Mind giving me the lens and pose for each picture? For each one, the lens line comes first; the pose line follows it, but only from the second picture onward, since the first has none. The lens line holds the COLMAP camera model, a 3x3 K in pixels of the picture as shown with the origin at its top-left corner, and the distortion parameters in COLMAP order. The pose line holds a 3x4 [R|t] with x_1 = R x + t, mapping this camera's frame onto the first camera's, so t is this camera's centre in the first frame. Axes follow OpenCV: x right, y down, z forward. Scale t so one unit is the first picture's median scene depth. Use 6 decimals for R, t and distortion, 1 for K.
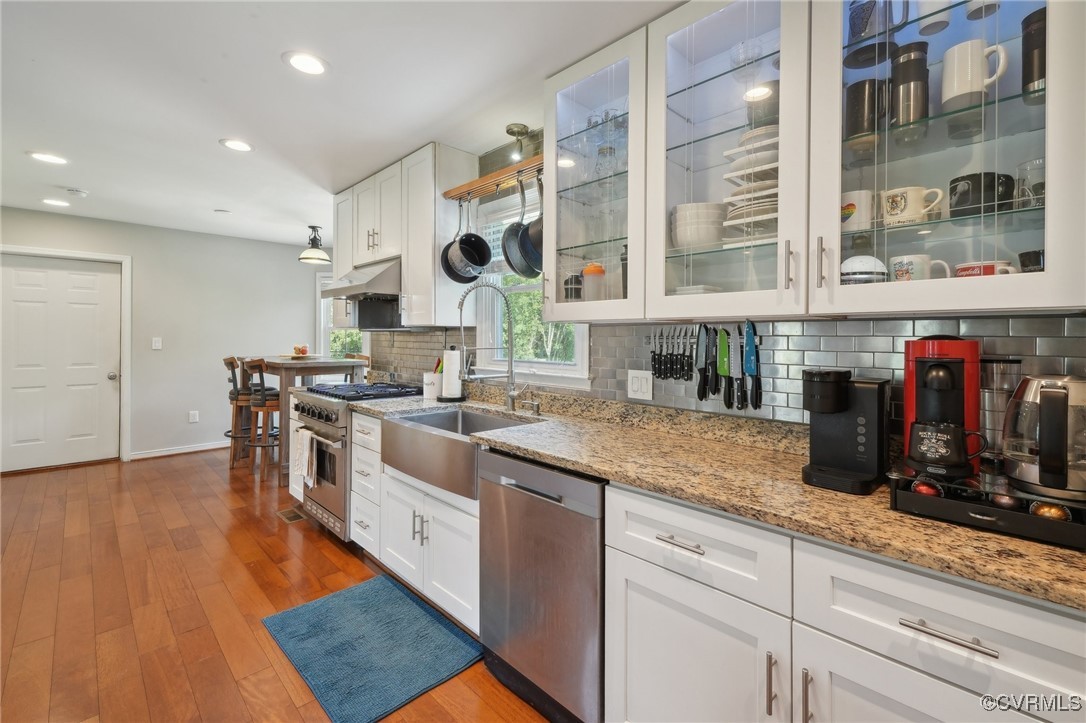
lens RADIAL K [[470.3, 0, 581.7], [0, 470.3, 338.8], [0, 0, 1]] dist [-0.001277, -0.001909]
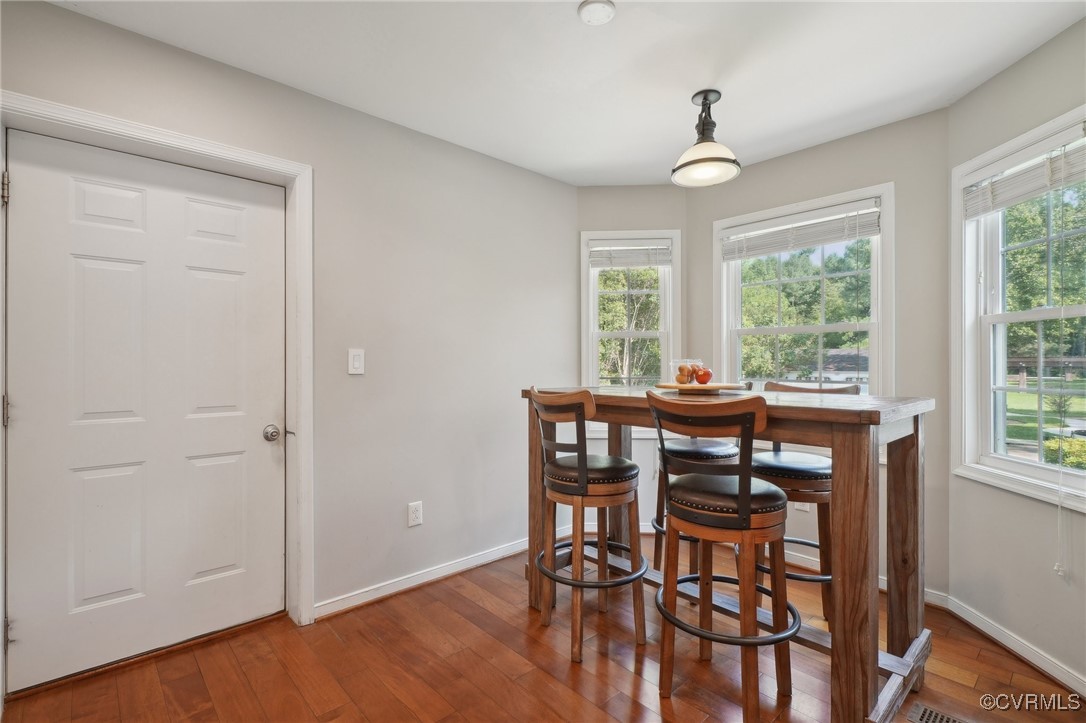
lens RADIAL K [[492.6, 0, 548.2], [0, 492.6, 367.2], [0, 0, 1]] dist [0.001043, -0.000395]
pose [[0.999422, -0.009593, -0.032602, -0.717078], [0.009648, 0.999952, 0.001542, 0.017543], [0.032586, -0.001856, 0.999467, 0.531453]]
